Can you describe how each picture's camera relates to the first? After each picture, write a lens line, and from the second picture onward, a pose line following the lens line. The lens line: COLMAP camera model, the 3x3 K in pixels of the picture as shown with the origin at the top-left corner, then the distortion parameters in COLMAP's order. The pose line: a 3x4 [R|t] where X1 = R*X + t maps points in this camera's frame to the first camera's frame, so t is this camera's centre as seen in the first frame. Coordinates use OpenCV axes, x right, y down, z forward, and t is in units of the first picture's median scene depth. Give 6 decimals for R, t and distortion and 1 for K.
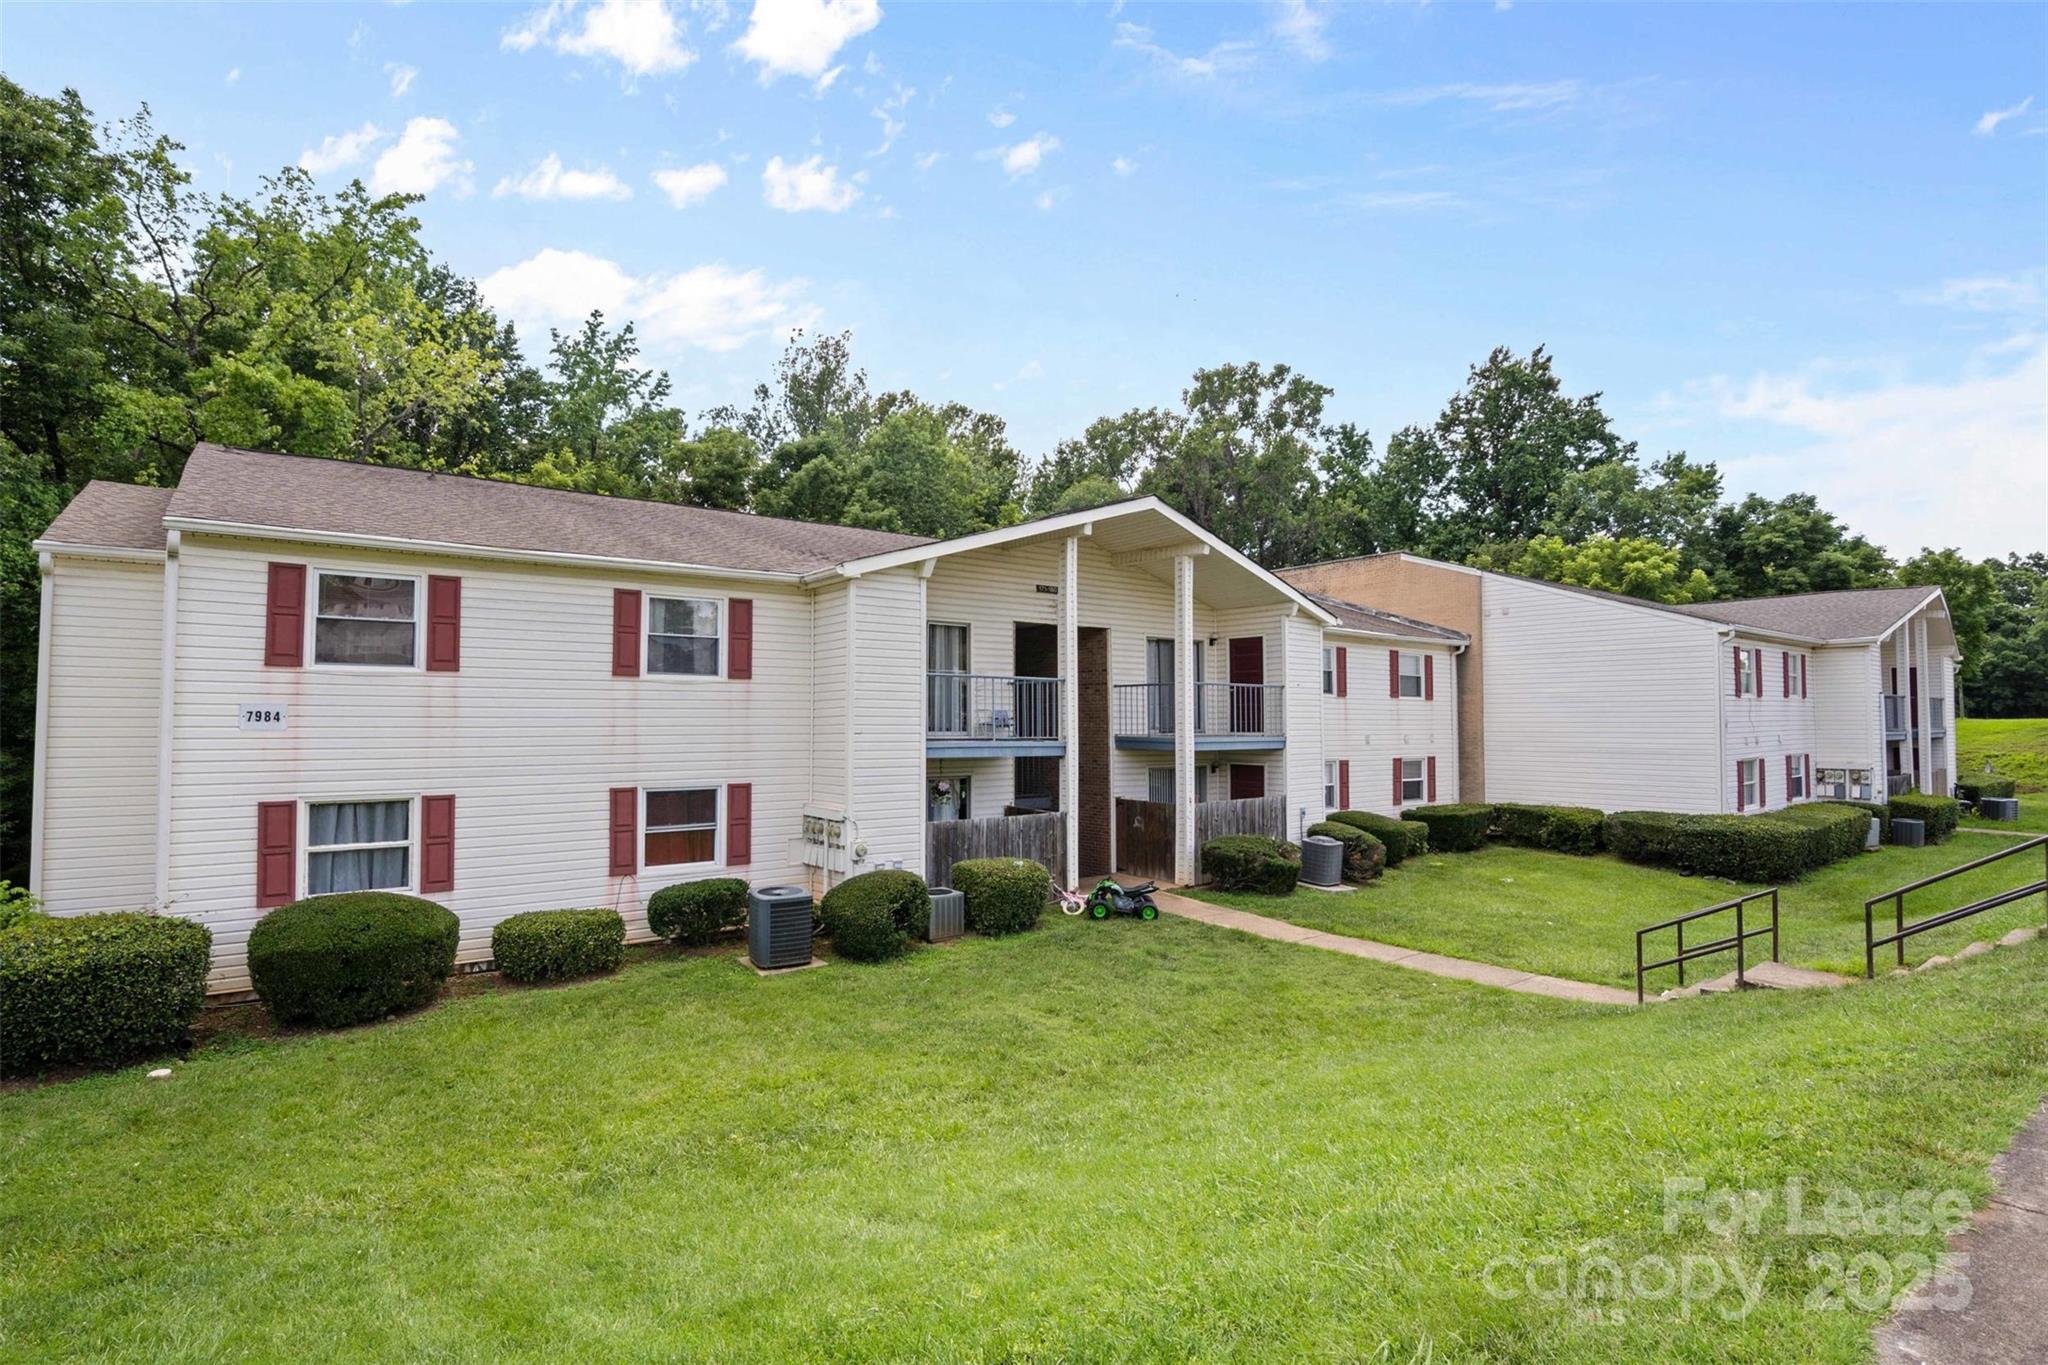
lens RADIAL K [[999.8, 0, 1024.0], [0, 999.8, 682.5], [0, 0, 1]] dist [-0.007872, -0.000689]
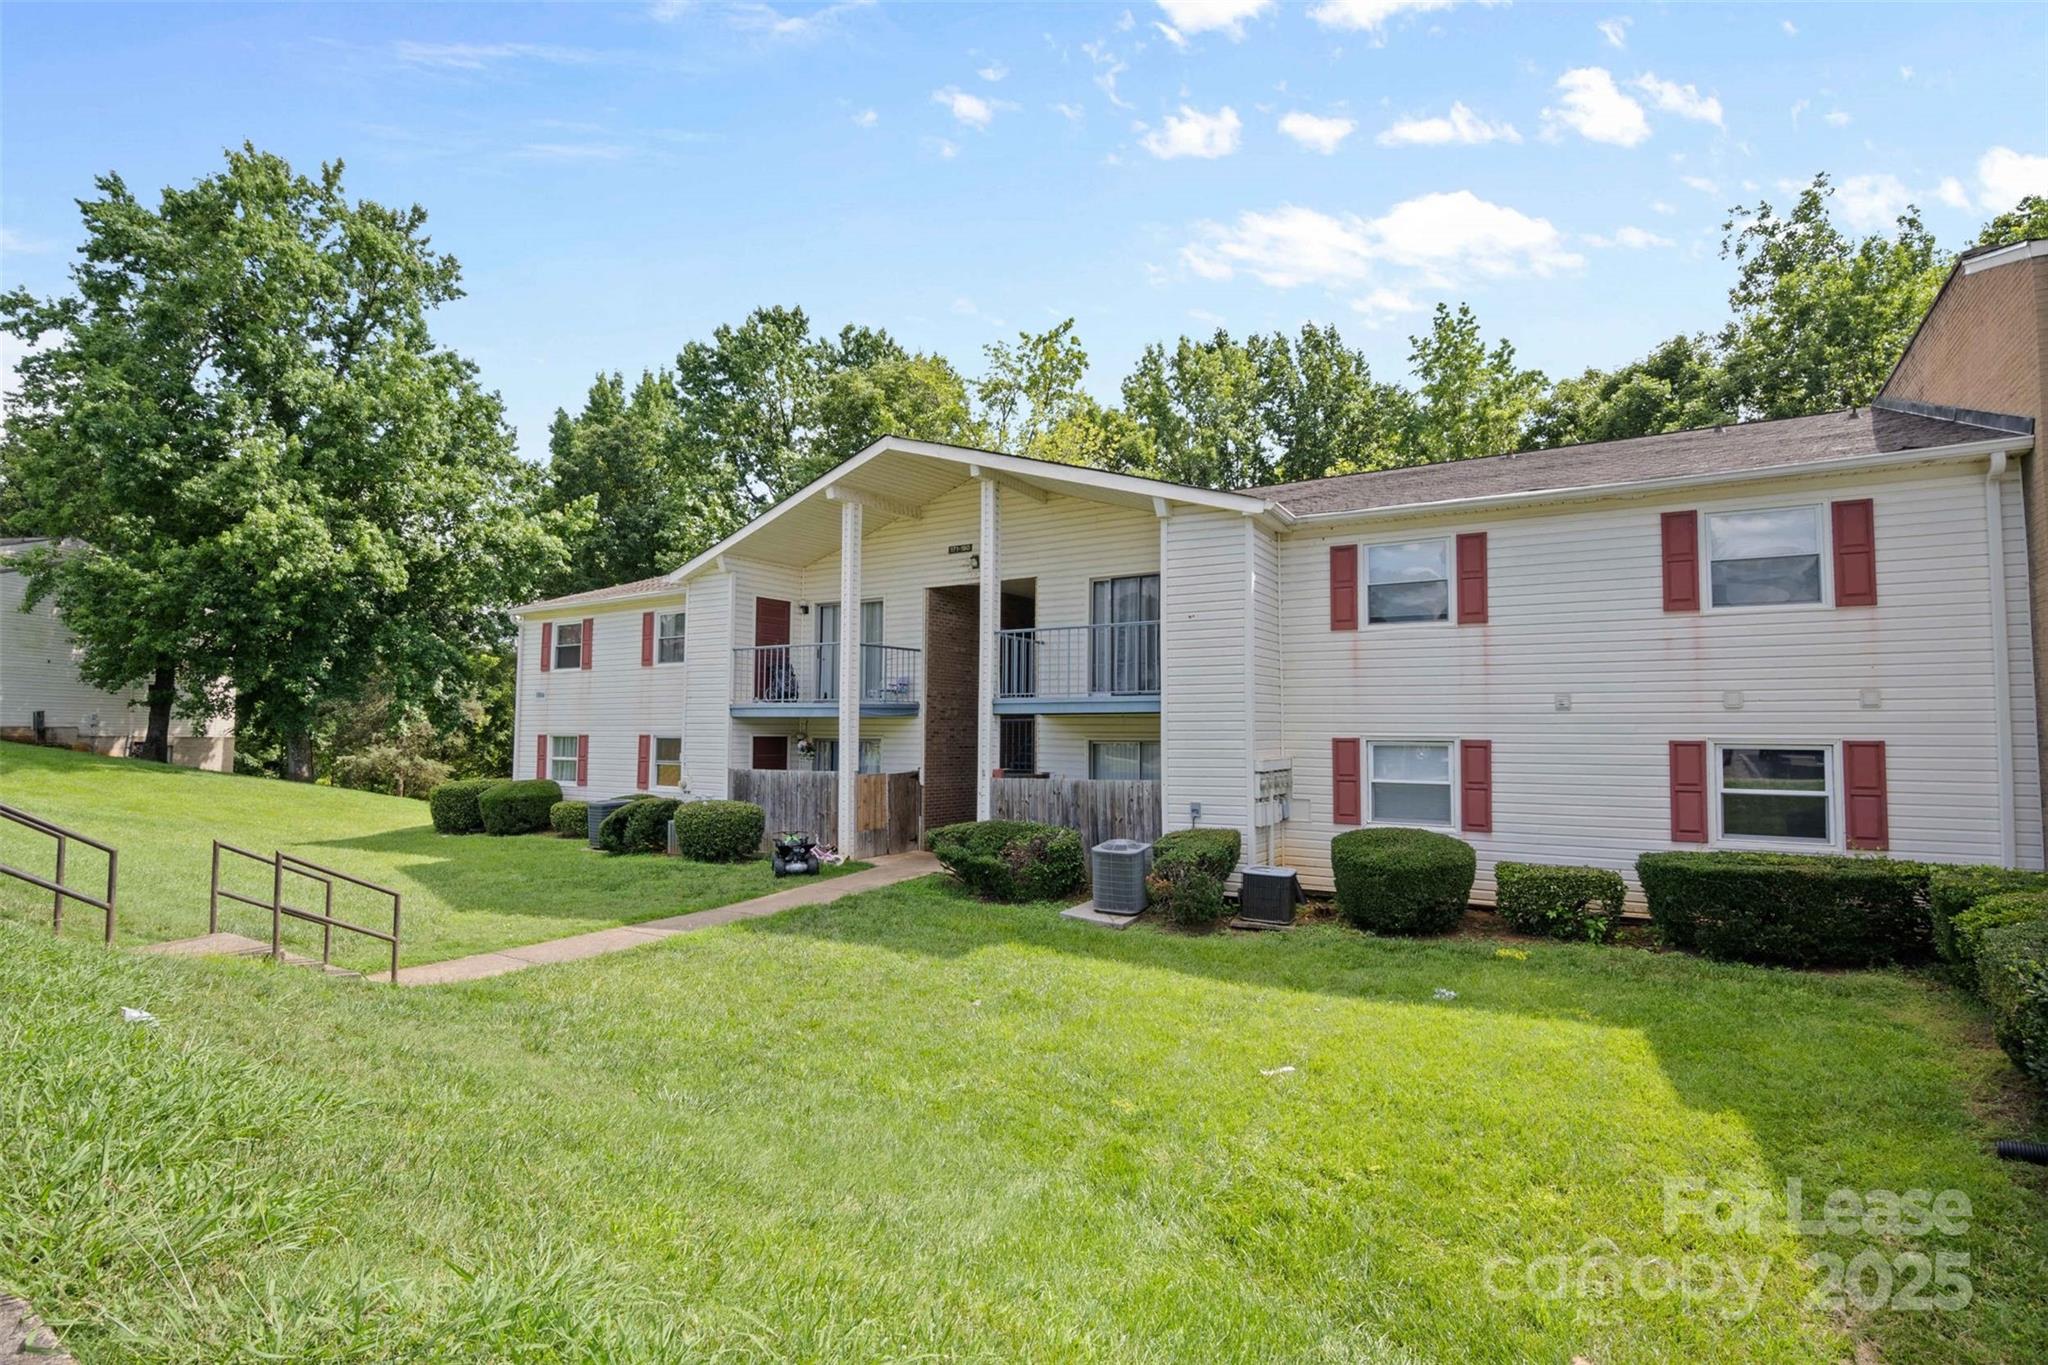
lens RADIAL K [[986.7, 0, 1024.0], [0, 986.7, 682.5], [0, 0, 1]] dist [-0.020688, -0.000883]
pose [[0.337193, -0.046420, -0.940291, 0.780957], [0.035878, 0.998692, -0.036437, 0.060281], [0.940752, -0.021450, 0.338417, 0.620292]]
